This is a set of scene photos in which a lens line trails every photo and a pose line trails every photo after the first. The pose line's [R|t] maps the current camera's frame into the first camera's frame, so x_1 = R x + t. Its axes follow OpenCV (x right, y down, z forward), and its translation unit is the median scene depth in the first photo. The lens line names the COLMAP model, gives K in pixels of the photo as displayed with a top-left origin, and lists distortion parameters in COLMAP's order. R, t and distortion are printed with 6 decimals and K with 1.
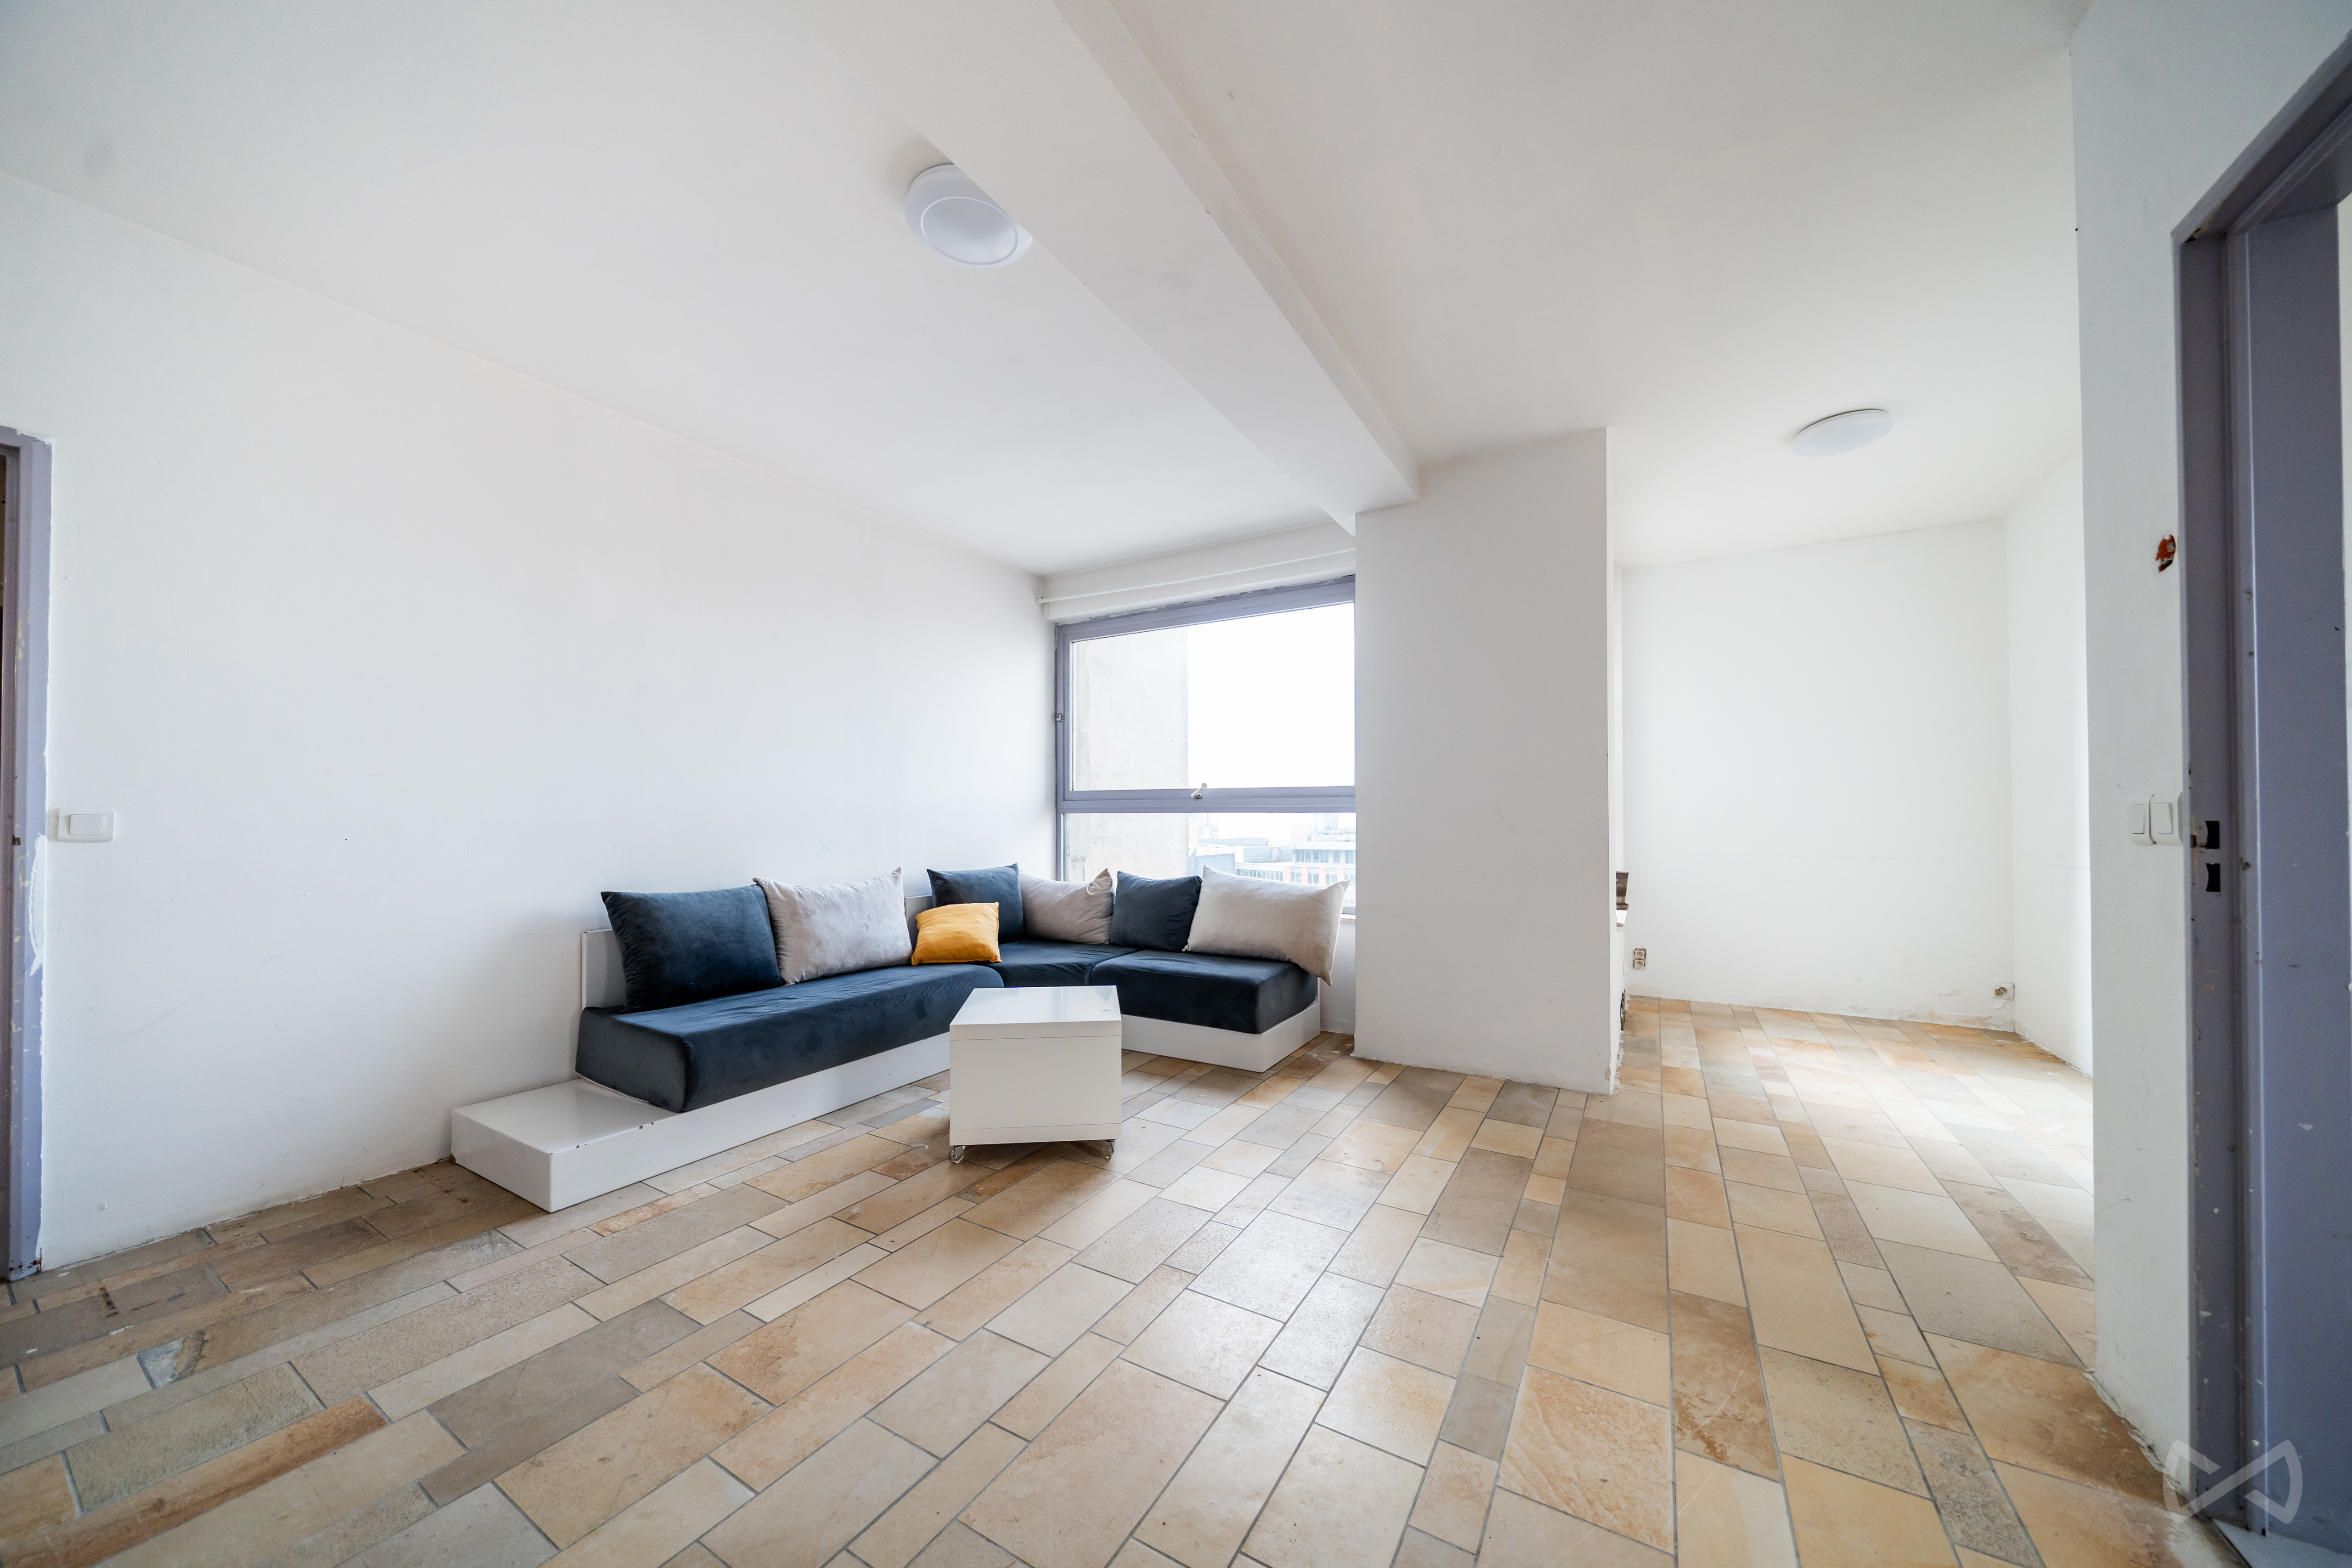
lens RADIAL K [[799.9, 0, 1163.3], [0, 799.9, 814.5], [0, 0, 1]] dist [-0.004411, -0.001528]
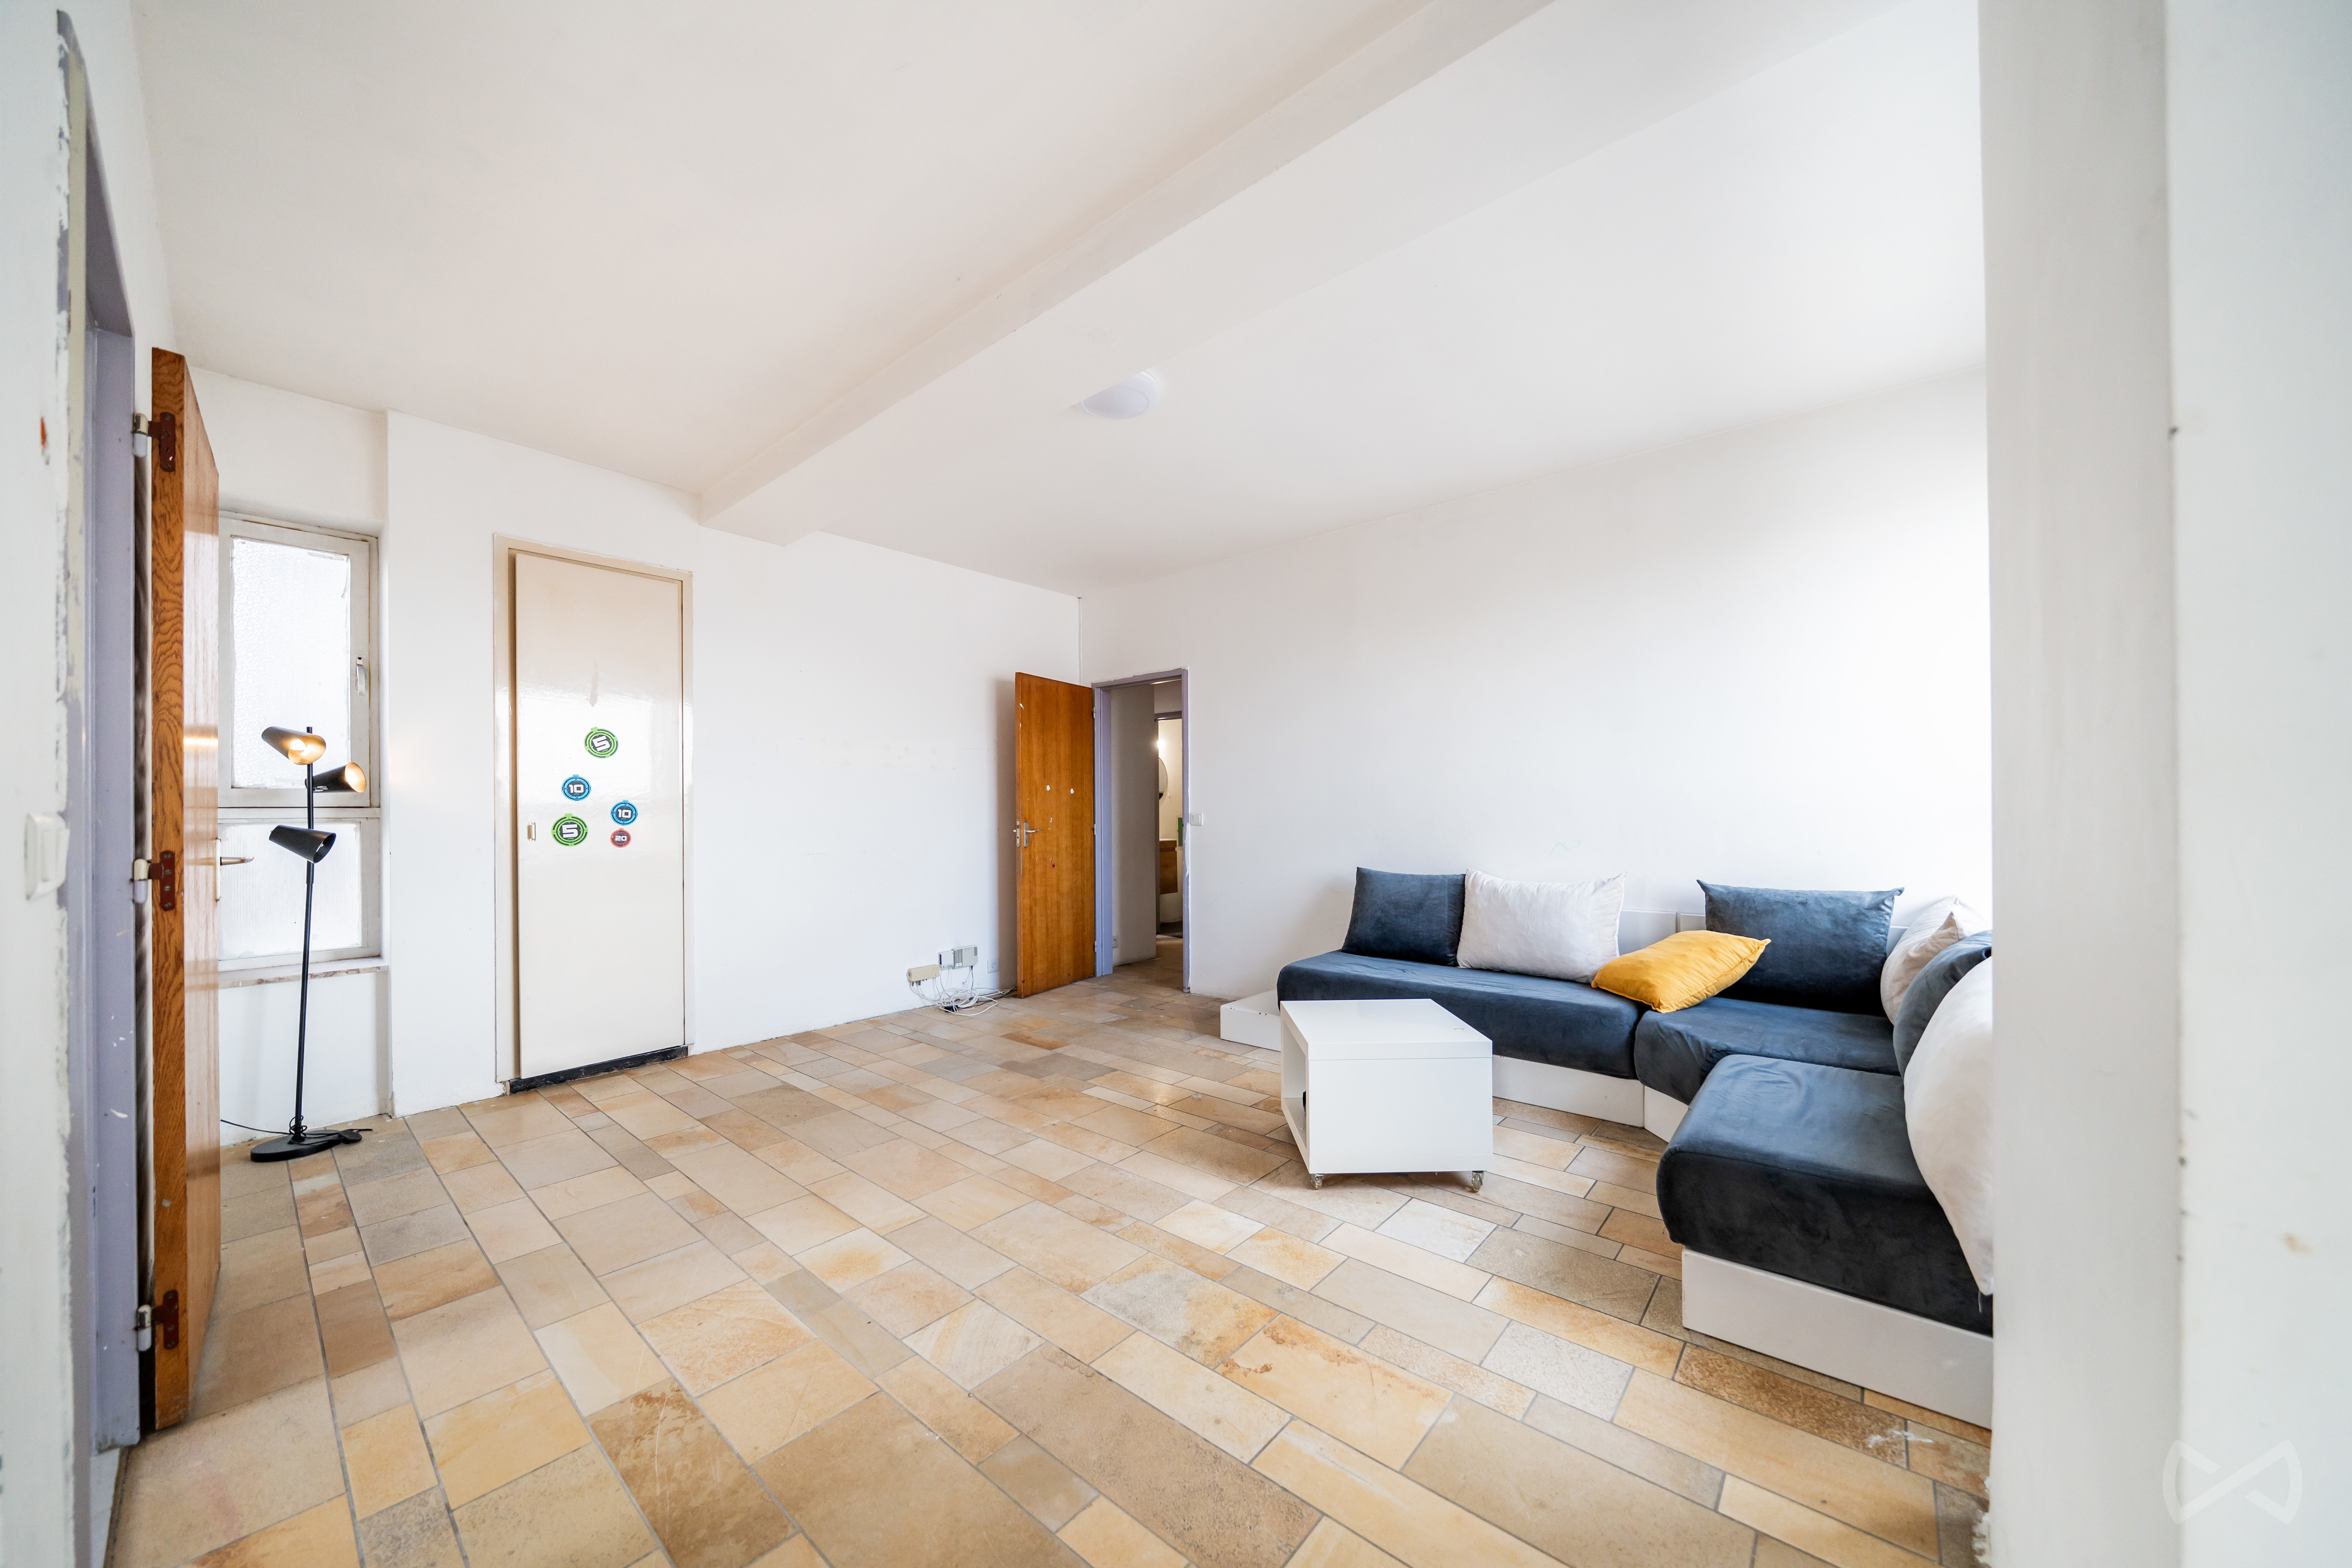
lens RADIAL K [[799.8, 0, 1163.3], [0, 799.8, 814.5], [0, 0, 1]] dist [-0.004411, -0.001528]
pose [[-0.154041, 0.005211, -0.988051, 1.435220], [0.015486, 0.999876, 0.002859, -0.015627], [0.987943, -0.014860, -0.154103, 1.625083]]
